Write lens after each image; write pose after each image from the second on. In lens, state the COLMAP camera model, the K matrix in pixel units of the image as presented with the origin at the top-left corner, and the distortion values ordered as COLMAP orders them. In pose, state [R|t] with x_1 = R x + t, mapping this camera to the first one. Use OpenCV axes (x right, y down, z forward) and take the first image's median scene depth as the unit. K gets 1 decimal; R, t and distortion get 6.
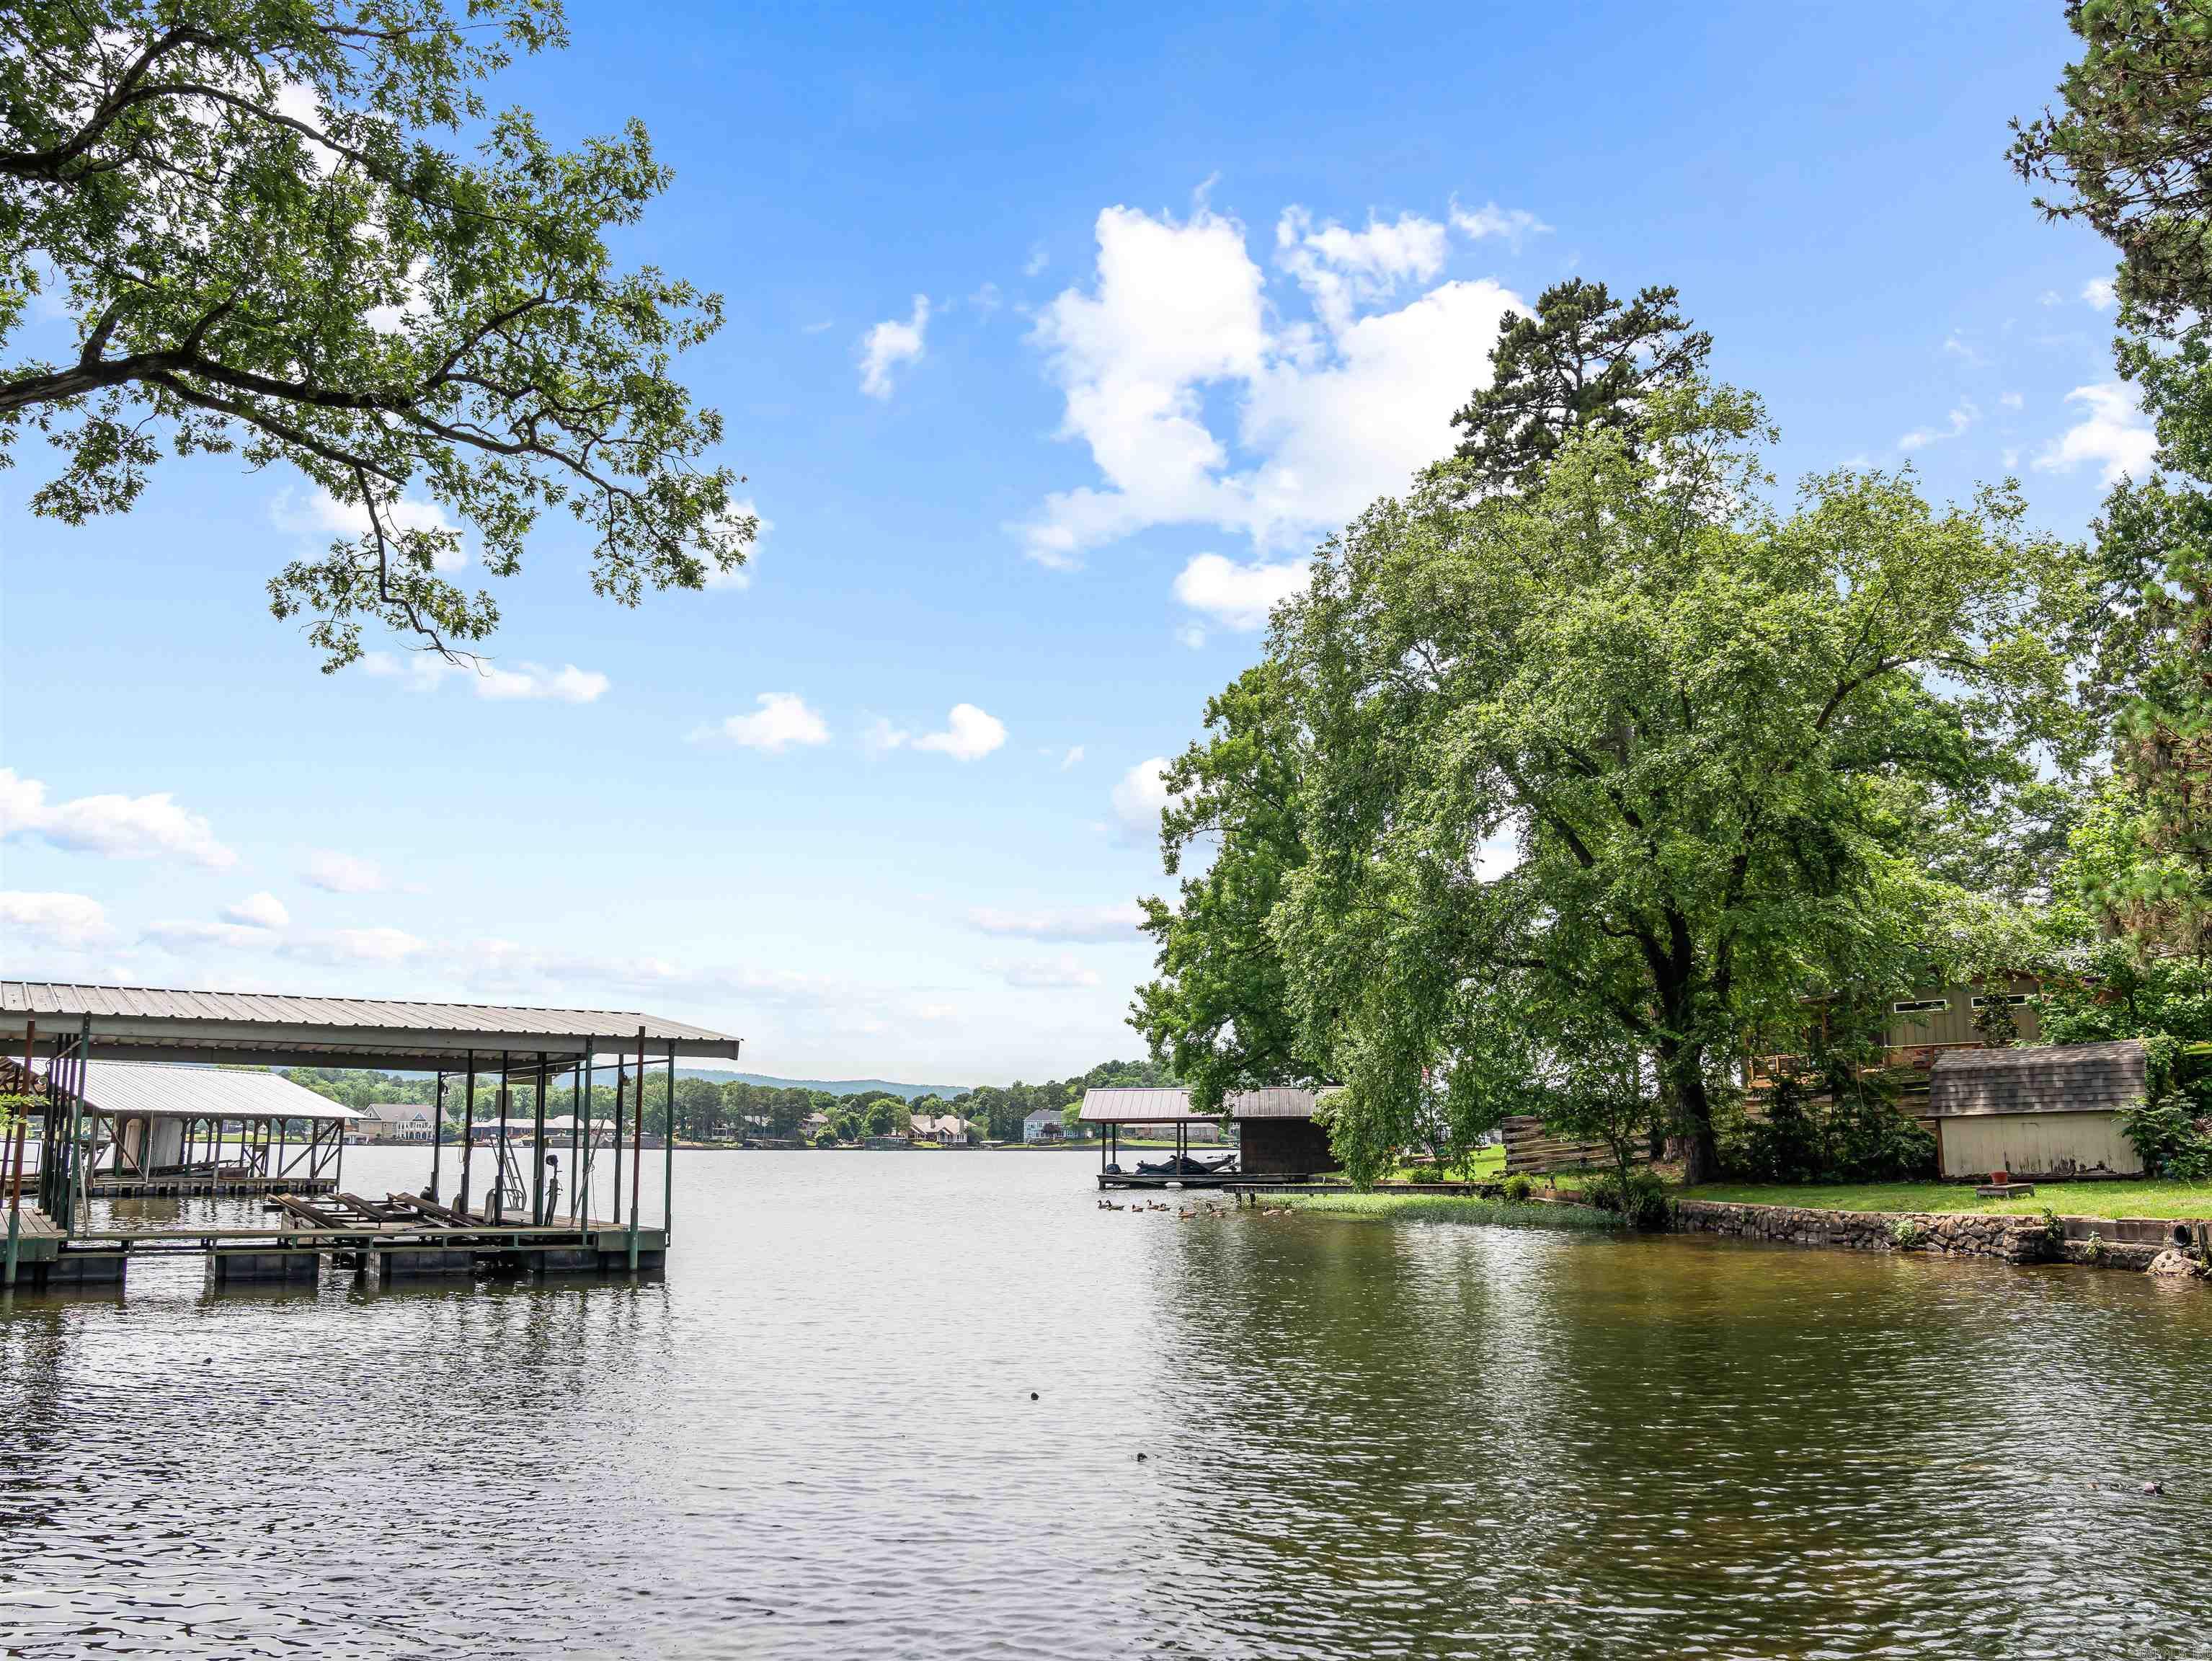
lens RADIAL K [[1799.8, 0, 1106.0], [0, 1799.8, 830.5], [0, 0, 1]] dist [-0.128416, 0.005272]
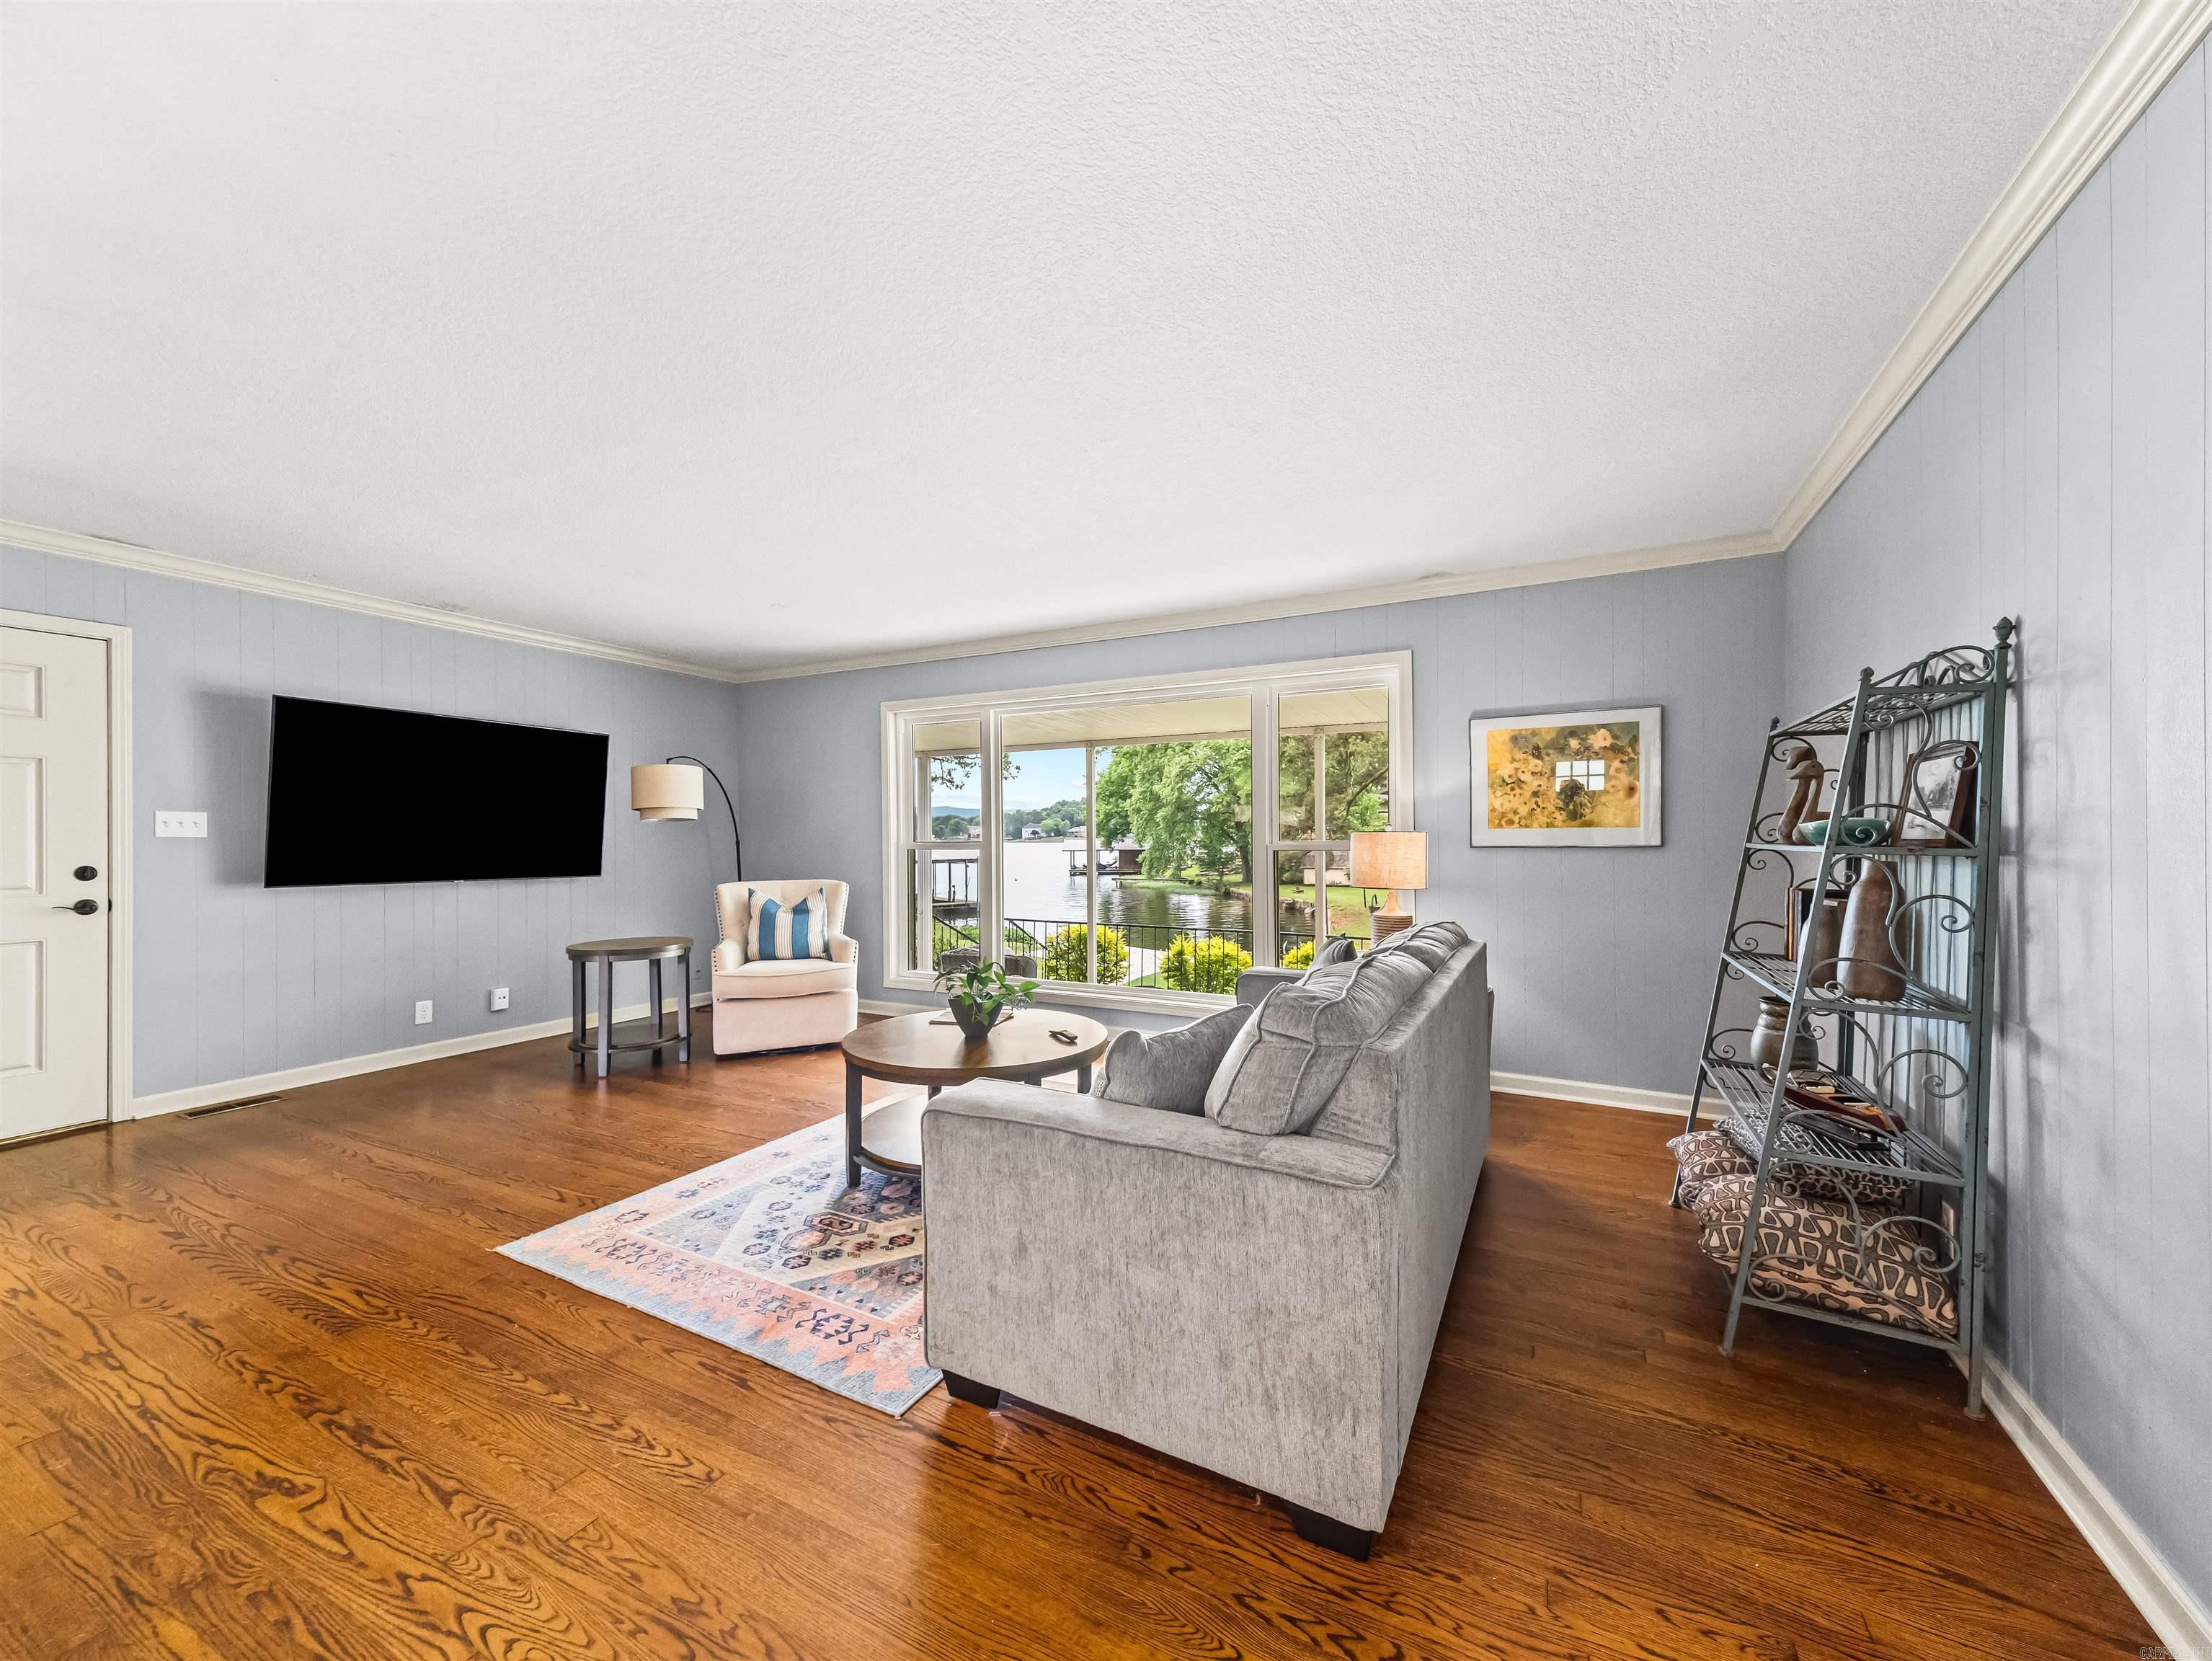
lens RADIAL K [[849.5, 0, 1111.4], [0, 849.5, 837.2], [0, 0, 1]] dist [0.028818, -0.006627]
pose [[0.998087, -0.006571, 0.061474, -0.022060], [-0.004114, 0.985072, 0.172093, -0.104203], [-0.061688, -0.172017, 0.983161, -0.372716]]
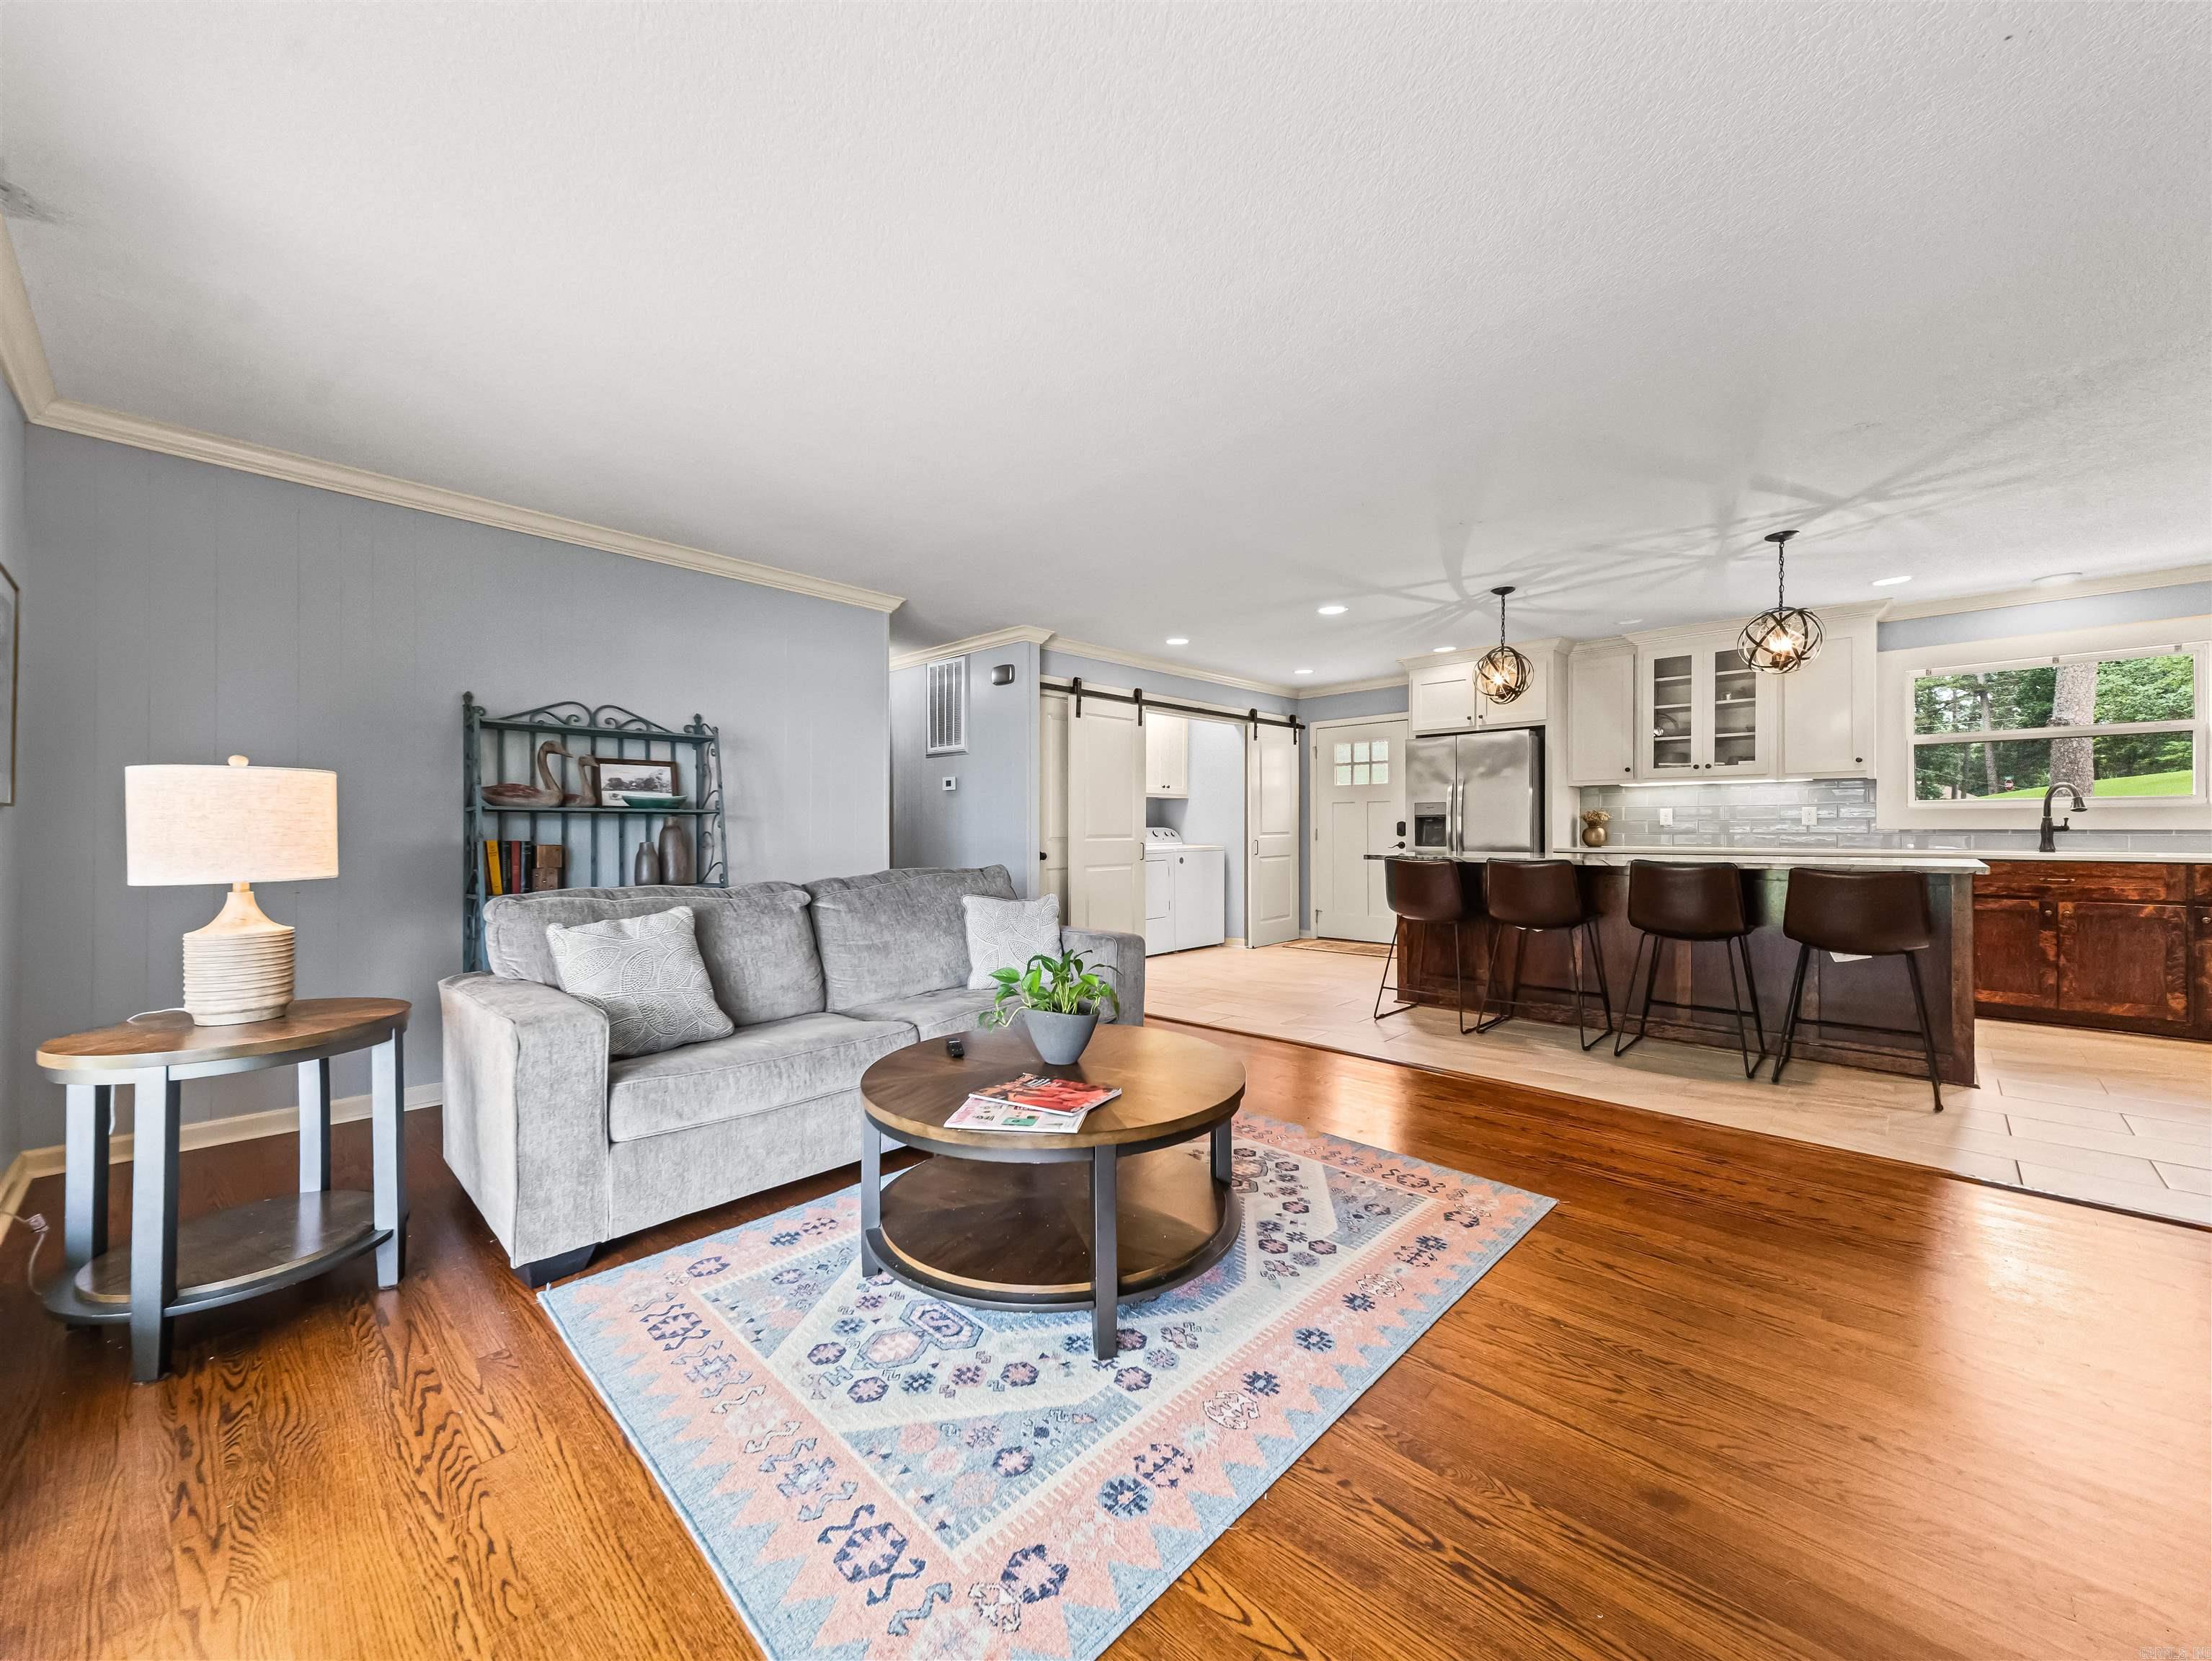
lens RADIAL K [[850.4, 0, 1108.6], [0, 850.4, 827.3], [0, 0, 1]] dist [0.030780, -0.007902]
pose [[-0.975860, -0.000111, 0.218399, -0.035705], [-0.037947, 0.984876, -0.169055, -0.088937], [-0.215077, -0.173262, -0.961105, -0.295513]]
